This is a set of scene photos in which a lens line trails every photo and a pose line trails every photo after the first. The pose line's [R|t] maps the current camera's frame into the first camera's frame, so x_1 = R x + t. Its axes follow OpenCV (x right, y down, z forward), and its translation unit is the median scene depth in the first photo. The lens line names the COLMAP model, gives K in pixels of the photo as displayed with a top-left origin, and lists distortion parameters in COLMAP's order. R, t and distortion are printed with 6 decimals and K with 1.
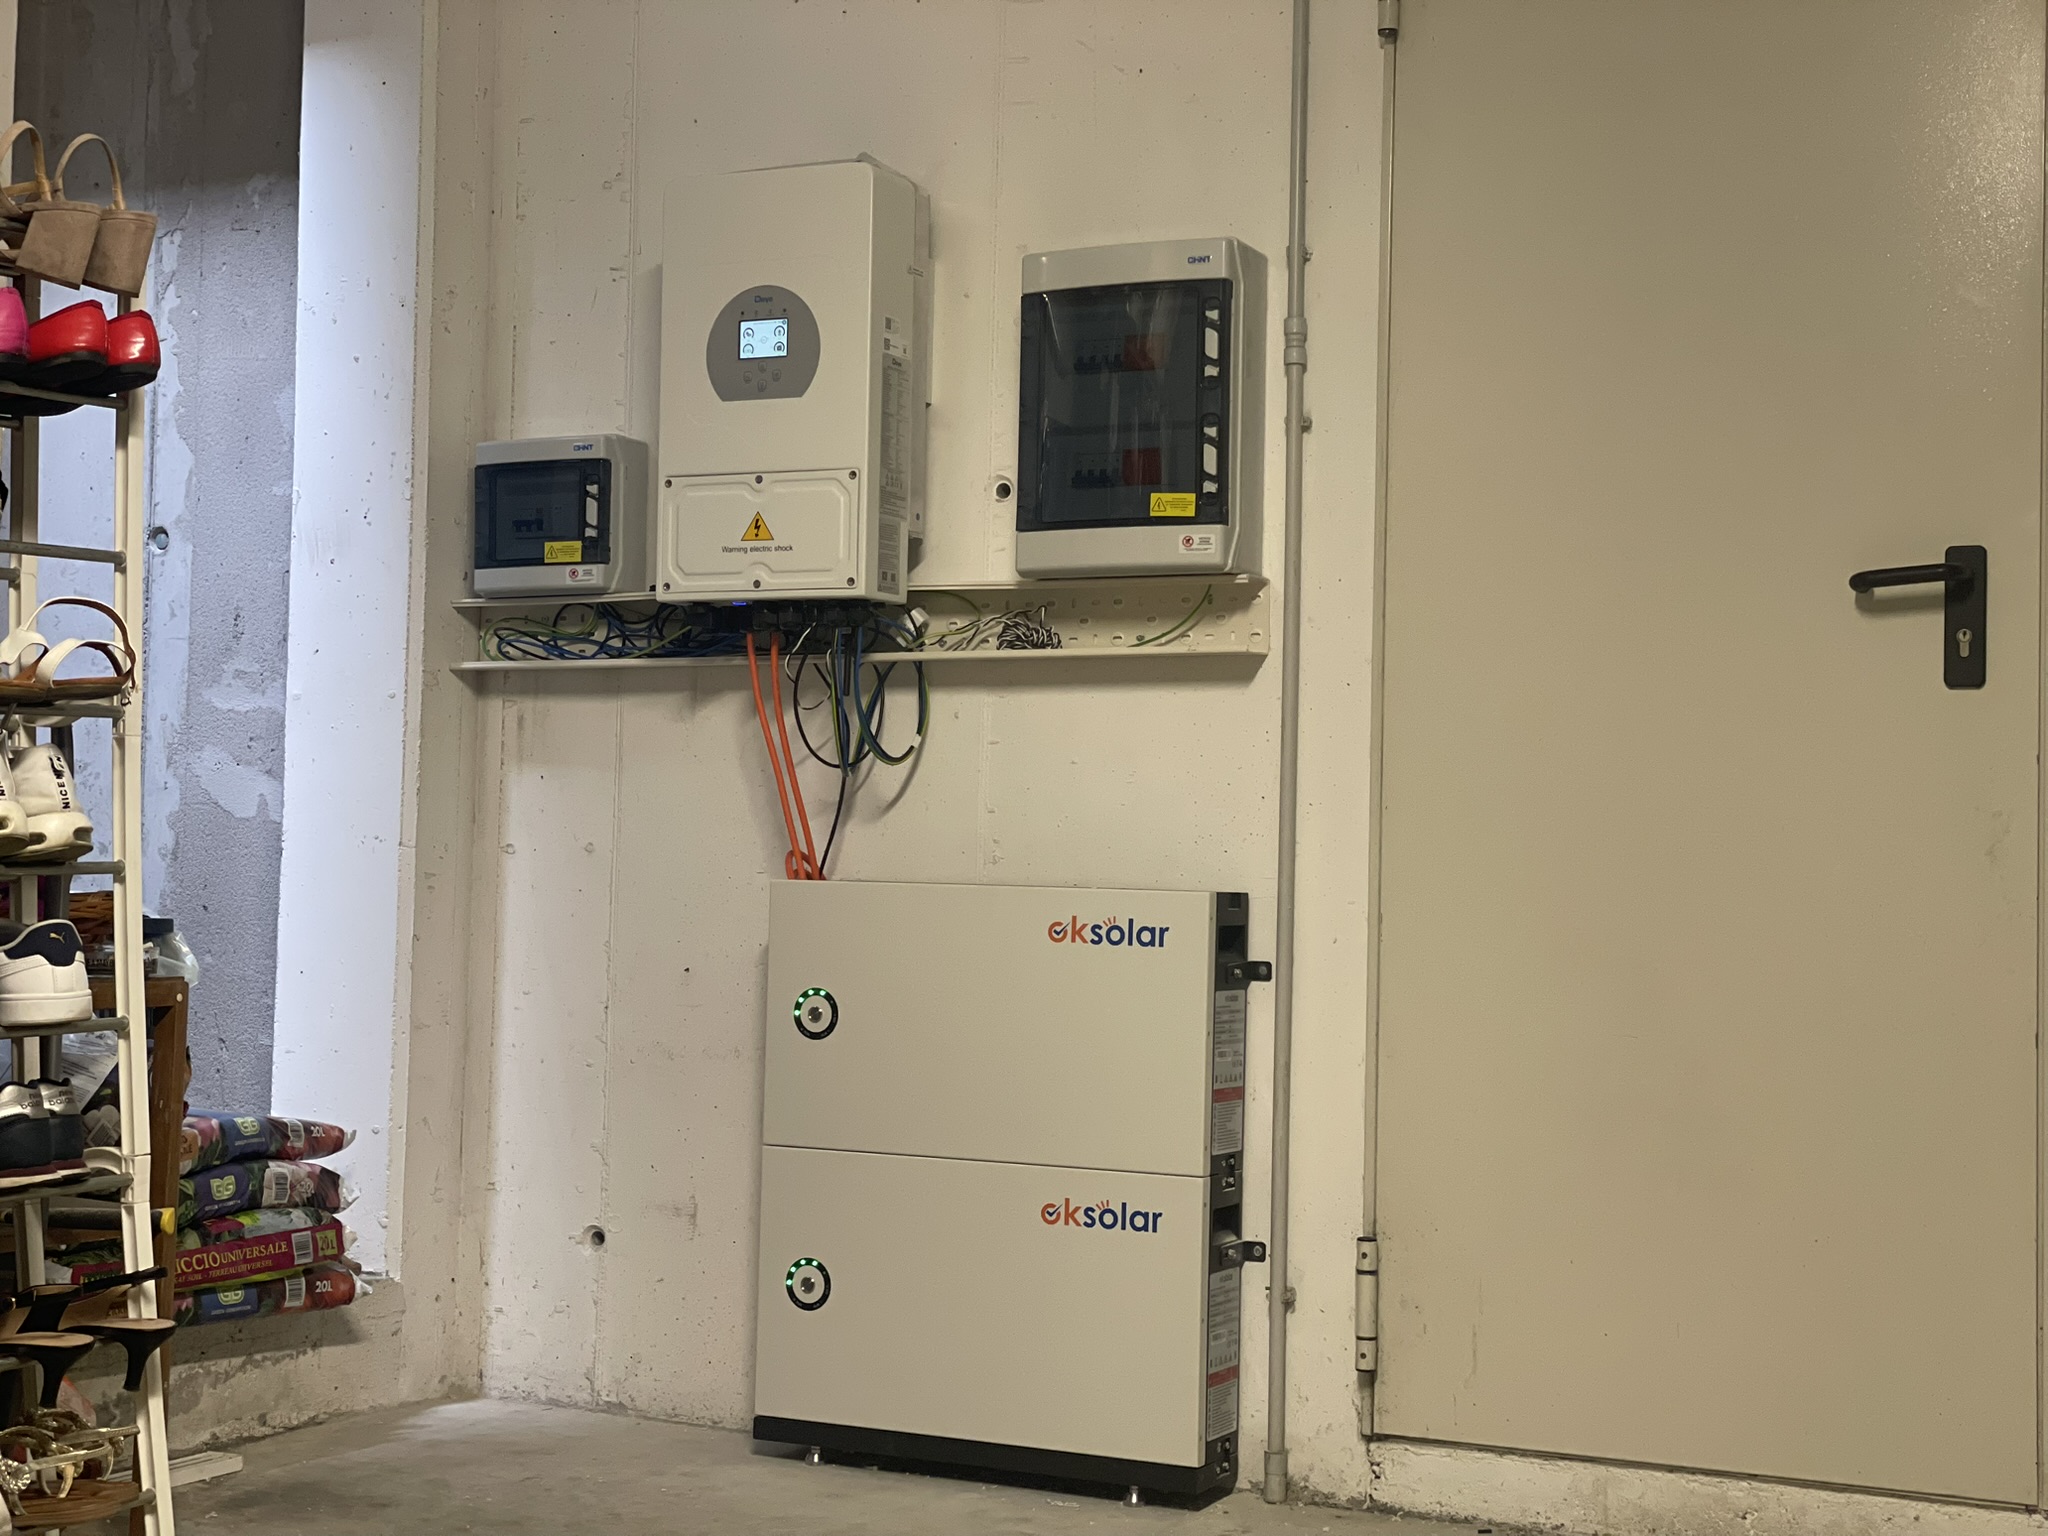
lens RADIAL K [[3054.5, 0, 1029.0], [0, 3054.5, 748.9], [0, 0, 1]] dist [0.121664, 0.000000]
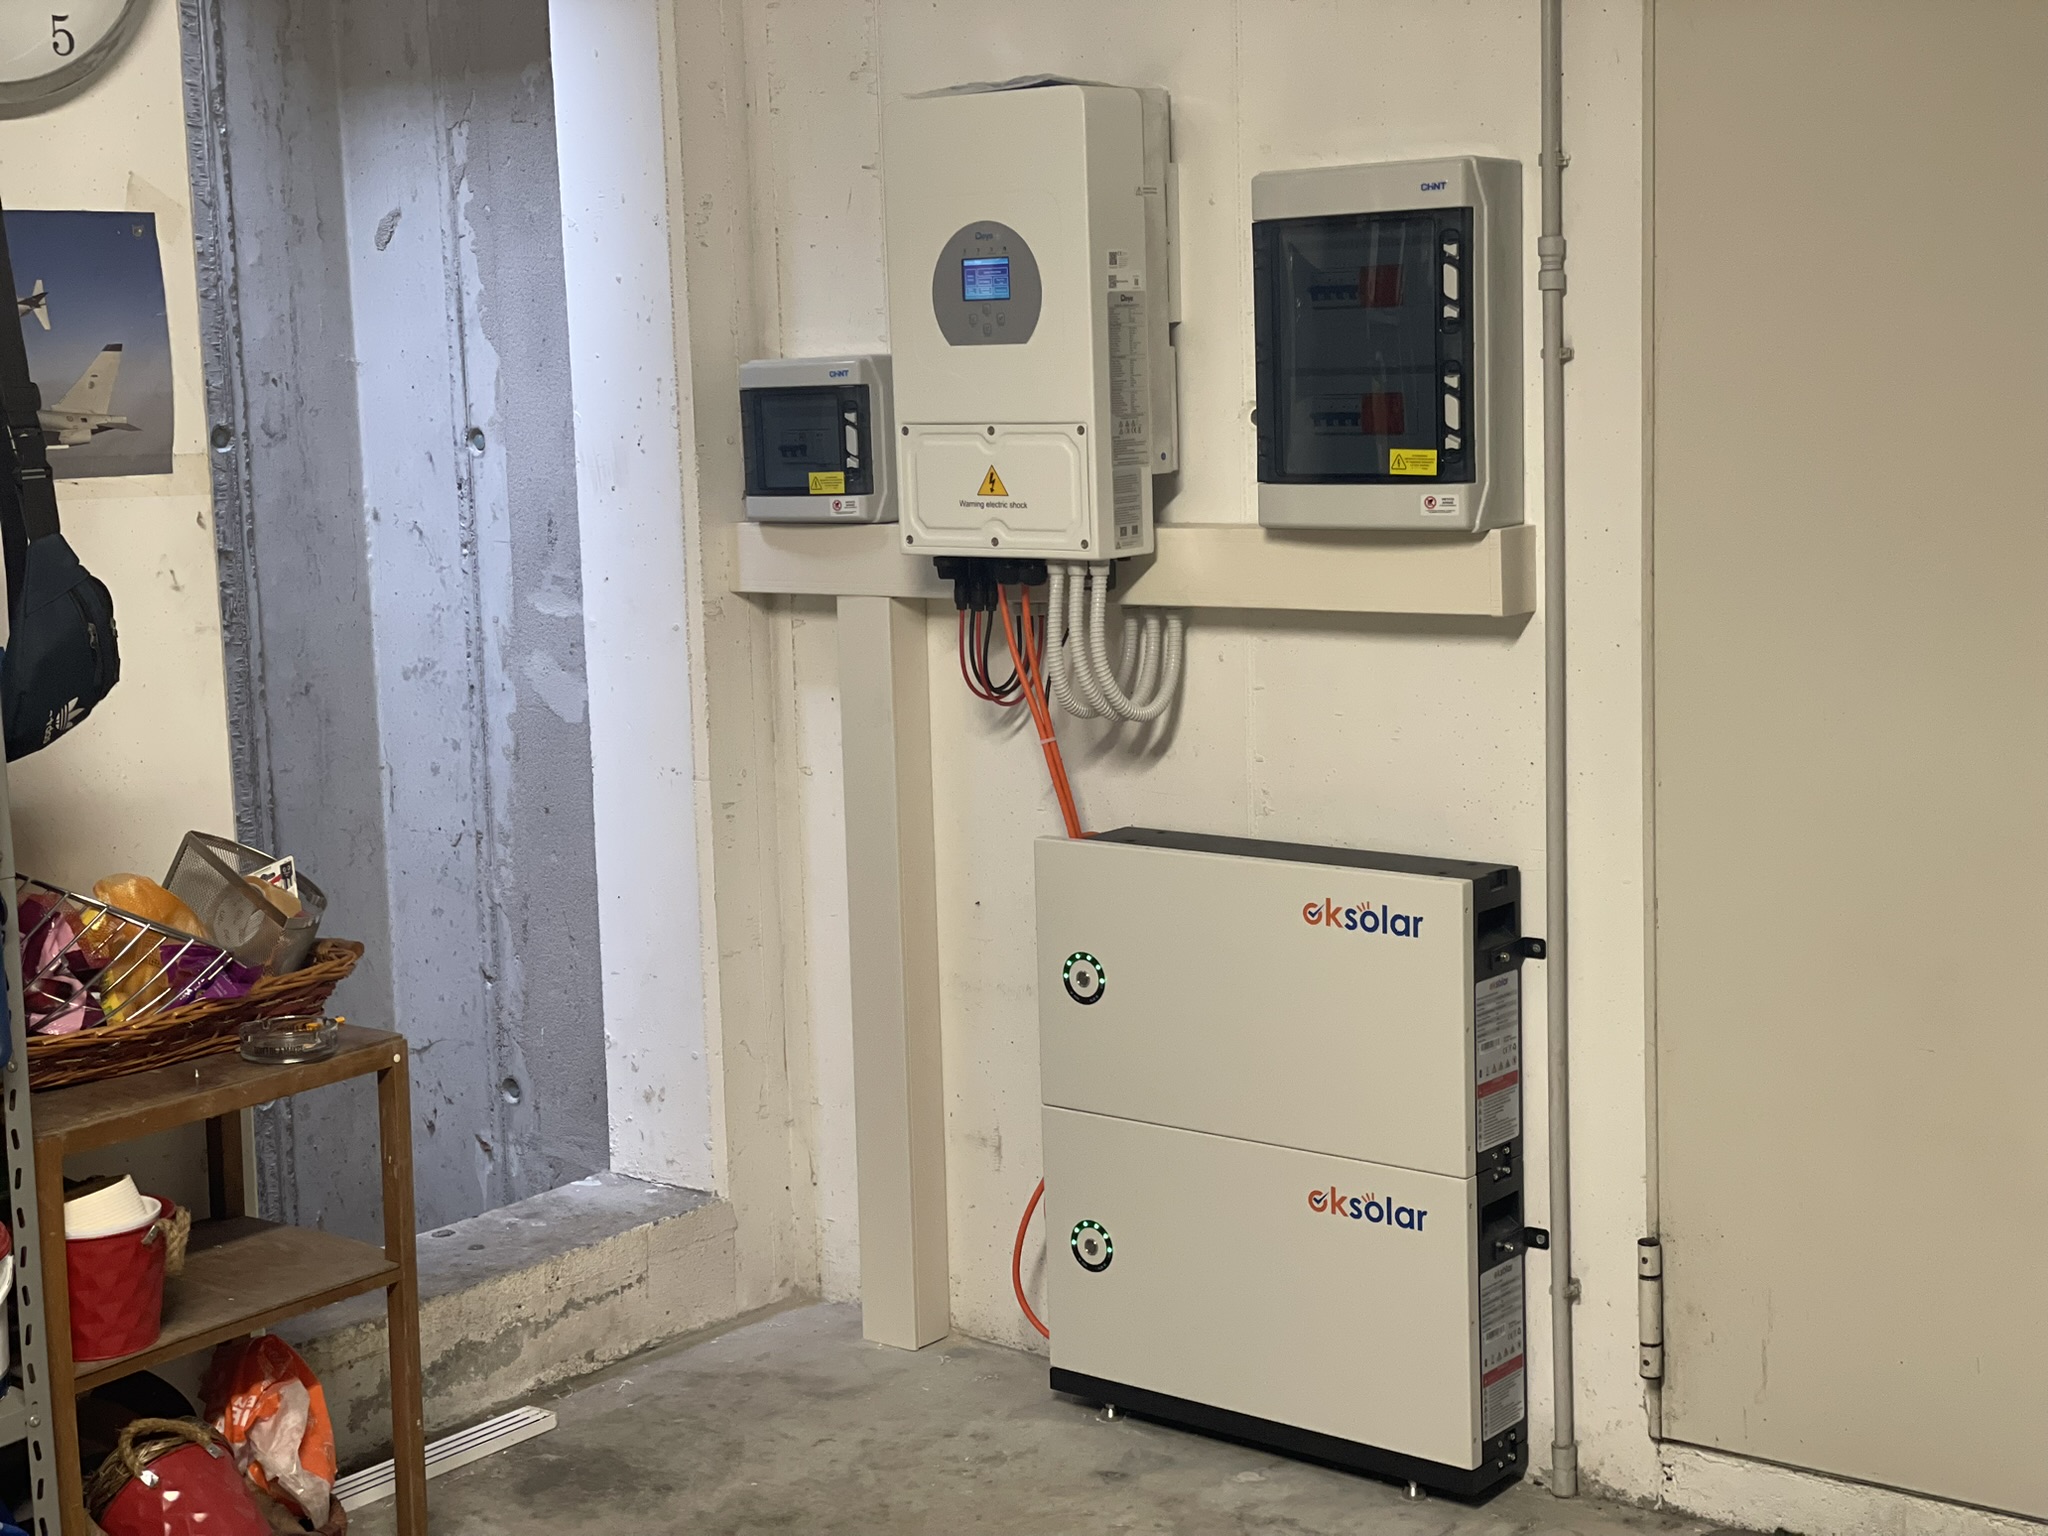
lens RADIAL K [[3054.5, 0, 1035.4], [0, 3054.5, 748.3], [0, 0, 1]] dist [0.121664, 0.000000]
pose [[0.975633, -0.023528, -0.218142, 0.128815], [0.061782, 0.983463, 0.170247, -0.151546], [0.210529, -0.179576, 0.960953, 0.078703]]
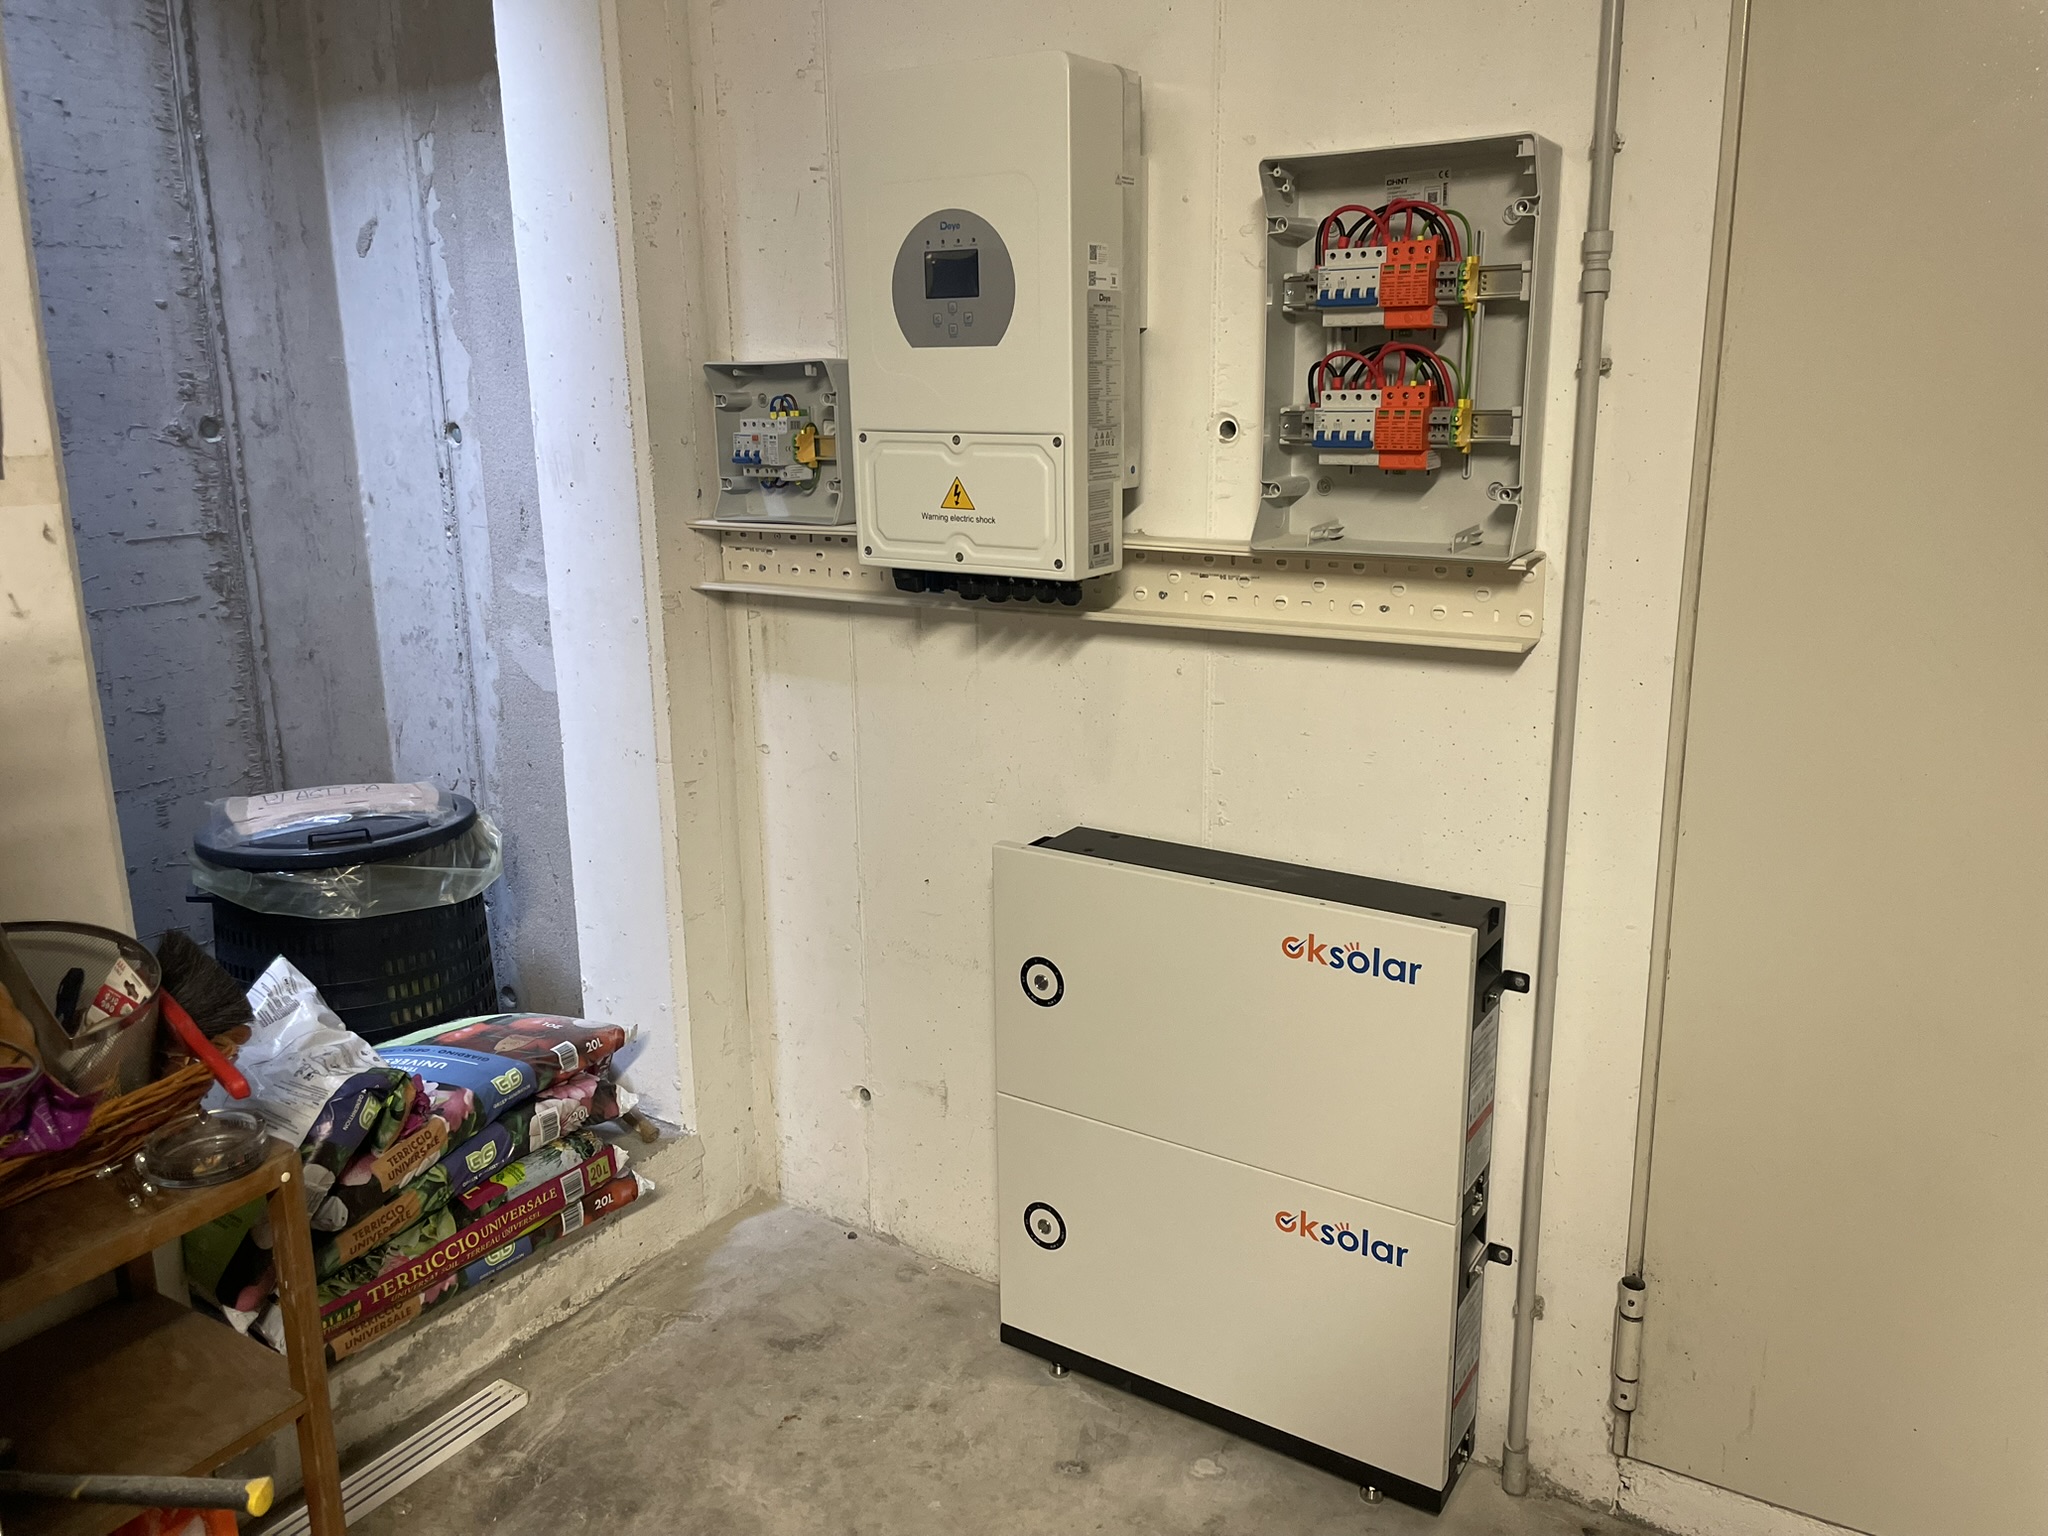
lens RADIAL K [[1552.8, 0, 1041.2], [0, 1552.8, 748.6], [0, 0, 1]] dist [0.086802, -0.124710]
pose [[0.993305, -0.007137, -0.115302, -0.011016], [0.038921, 0.960412, 0.275852, -0.126333], [0.108769, -0.278493, 0.954259, 0.539977]]
